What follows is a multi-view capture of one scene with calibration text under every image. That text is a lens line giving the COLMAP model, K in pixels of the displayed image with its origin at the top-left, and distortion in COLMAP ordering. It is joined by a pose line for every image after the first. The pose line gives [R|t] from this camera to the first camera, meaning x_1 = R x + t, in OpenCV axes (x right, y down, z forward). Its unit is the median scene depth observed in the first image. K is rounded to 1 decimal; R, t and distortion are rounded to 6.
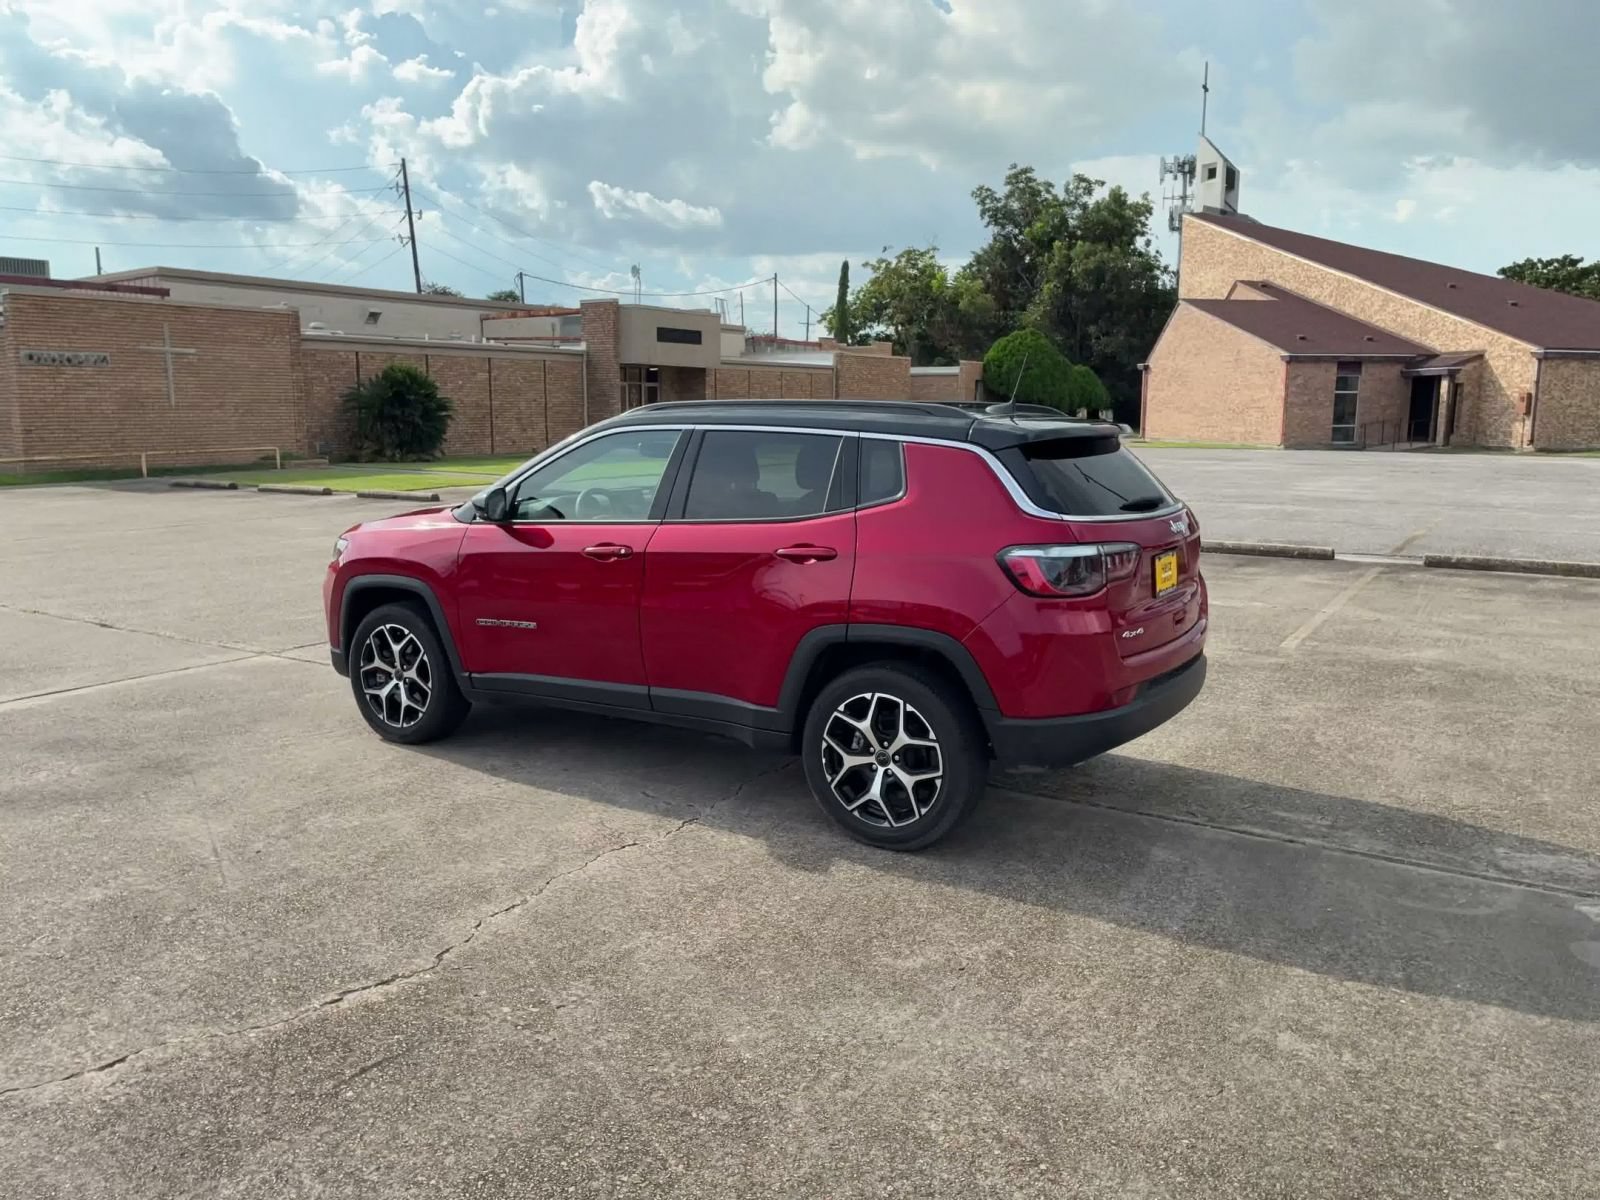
lens RADIAL K [[1217.2, 0, 780.8], [0, 1217.2, 596.7], [0, 0, 1]] dist [0.047323, -0.070364]
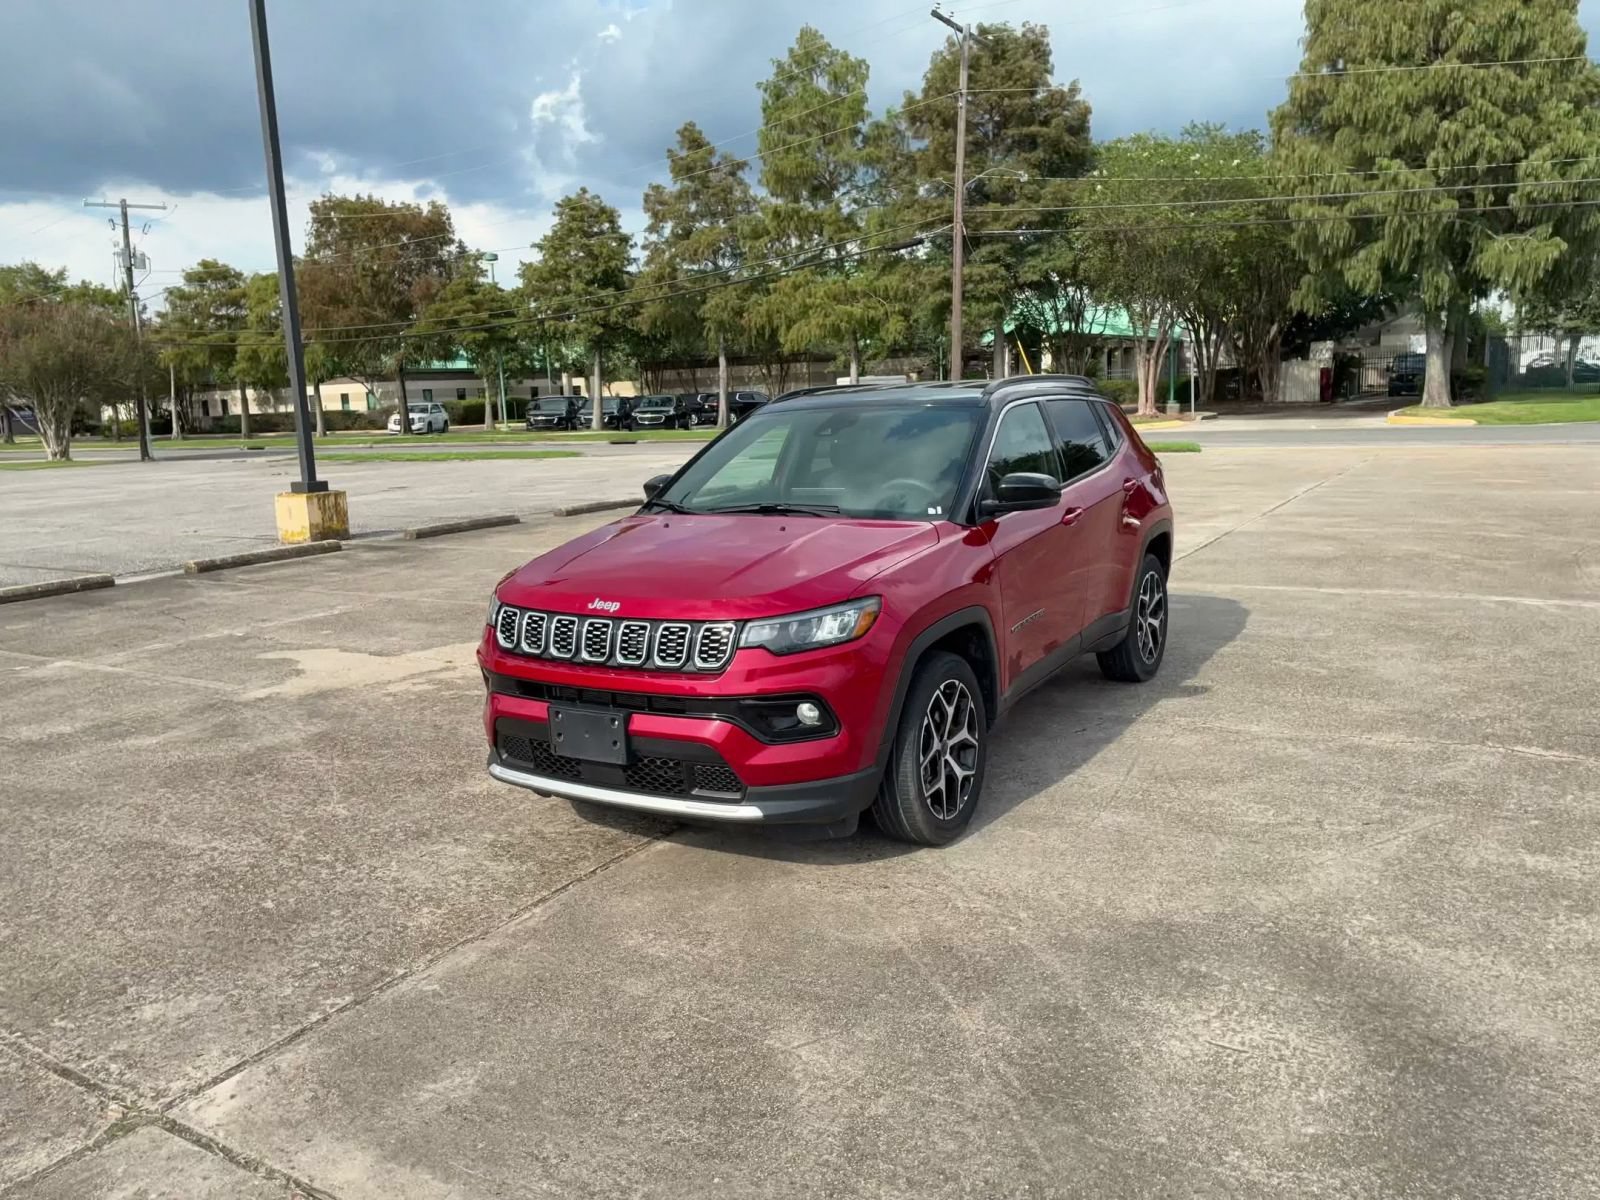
lens RADIAL K [[1213.1, 0, 779.9], [0, 1213.1, 598.7], [0, 0, 1]] dist [0.041602, -0.060618]
pose [[-0.011762, -0.170401, 0.985305, -1.016169], [0.197726, 0.965520, 0.169340, -0.167955], [-0.980187, 0.196813, 0.022337, 1.054828]]
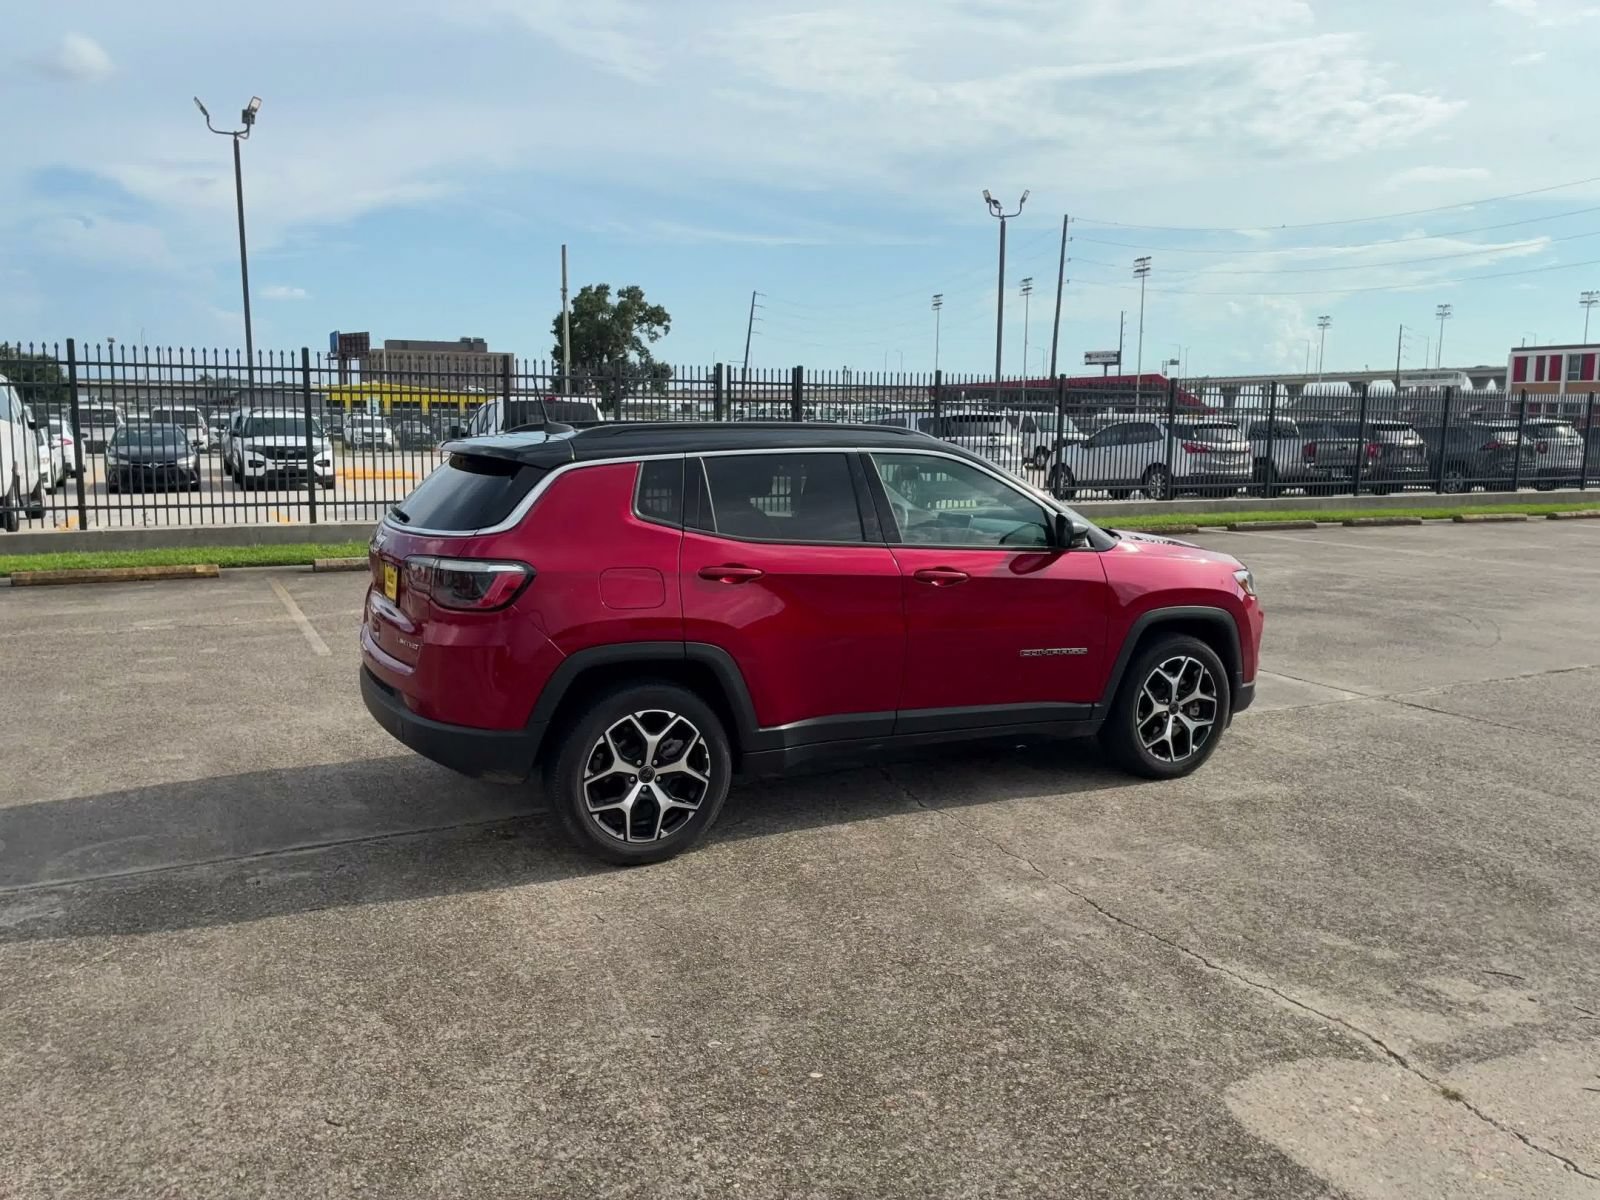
lens RADIAL K [[1213.1, 0, 779.9], [0, 1213.1, 598.7], [0, 0, 1]] dist [0.041602, -0.060618]
pose [[-0.505633, 0.115695, -0.854956, 0.814536], [-0.146181, 0.965151, 0.217060, -0.219922], [0.850274, 0.234731, -0.471100, 1.398666]]
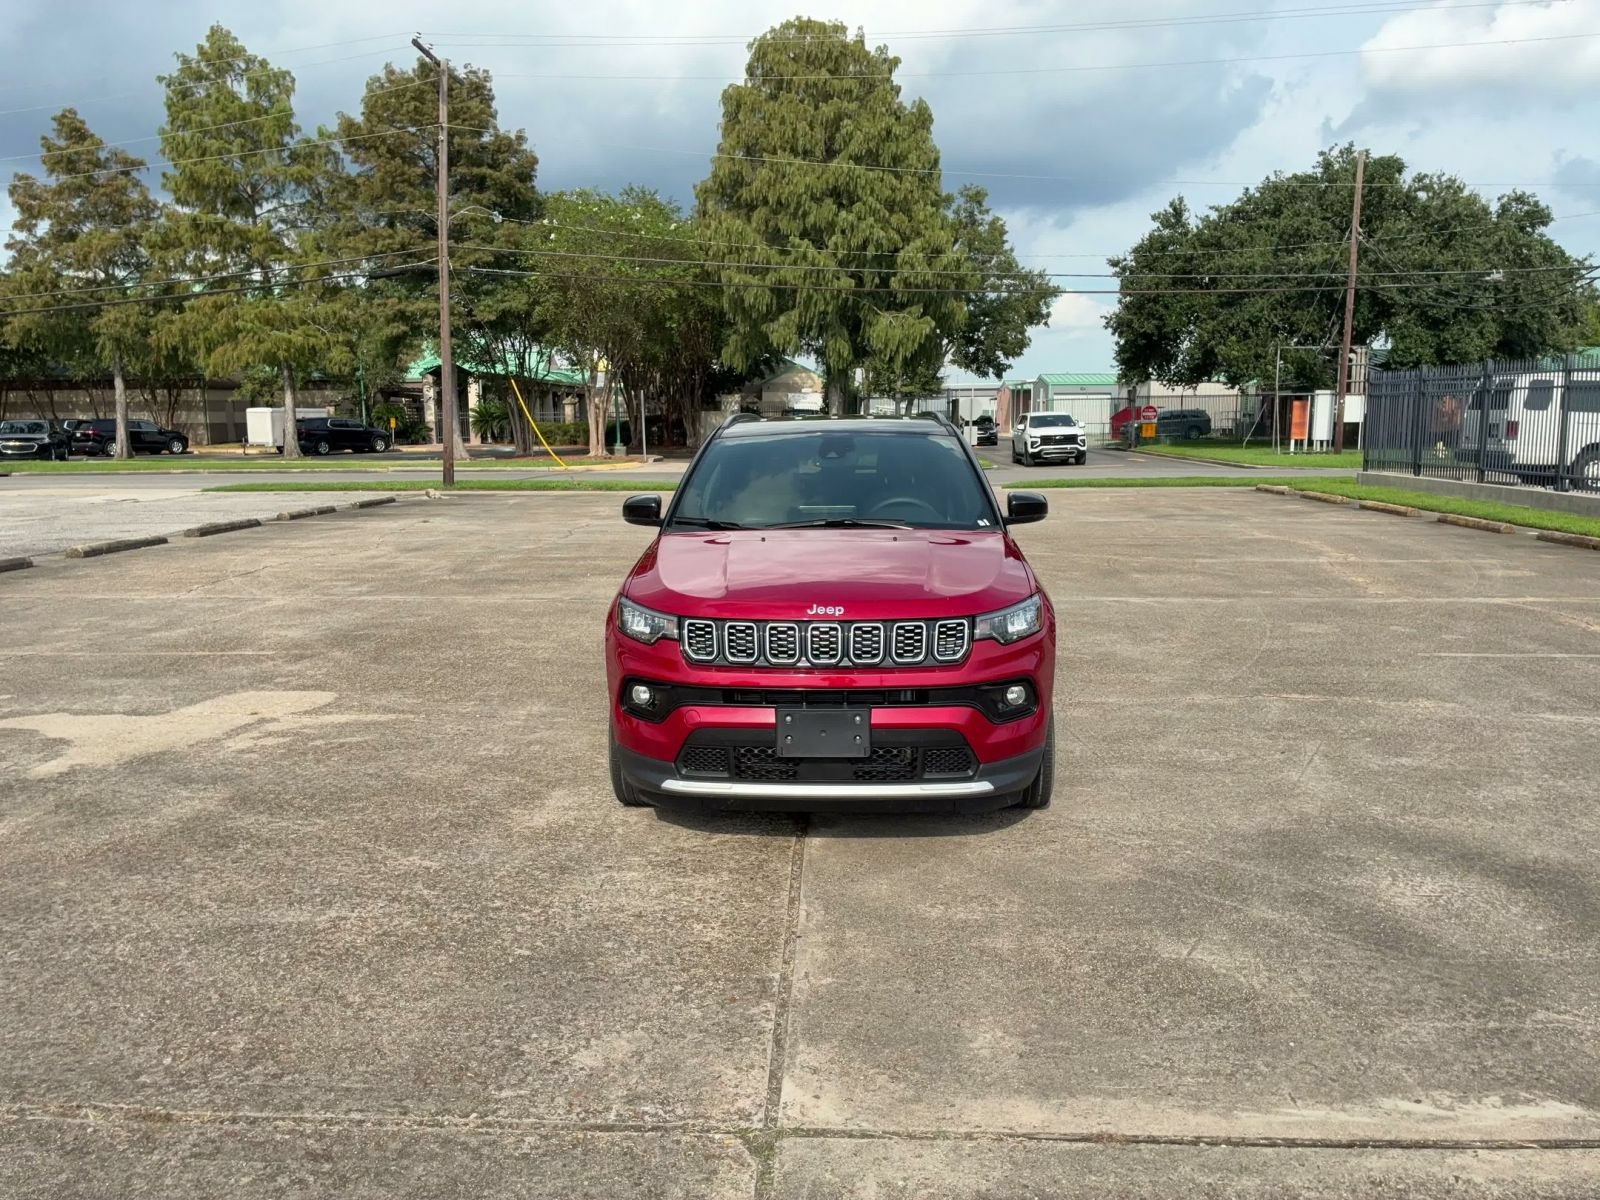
lens RADIAL K [[1212.2, 0, 794.1], [0, 1212.2, 607.7], [0, 0, 1]] dist [0.031582, -0.041950]
pose [[-0.495494, -0.133683, 0.858262, -0.950710], [0.142817, 0.962100, 0.232308, -0.239203], [-0.856790, 0.237682, -0.457623, 1.509782]]
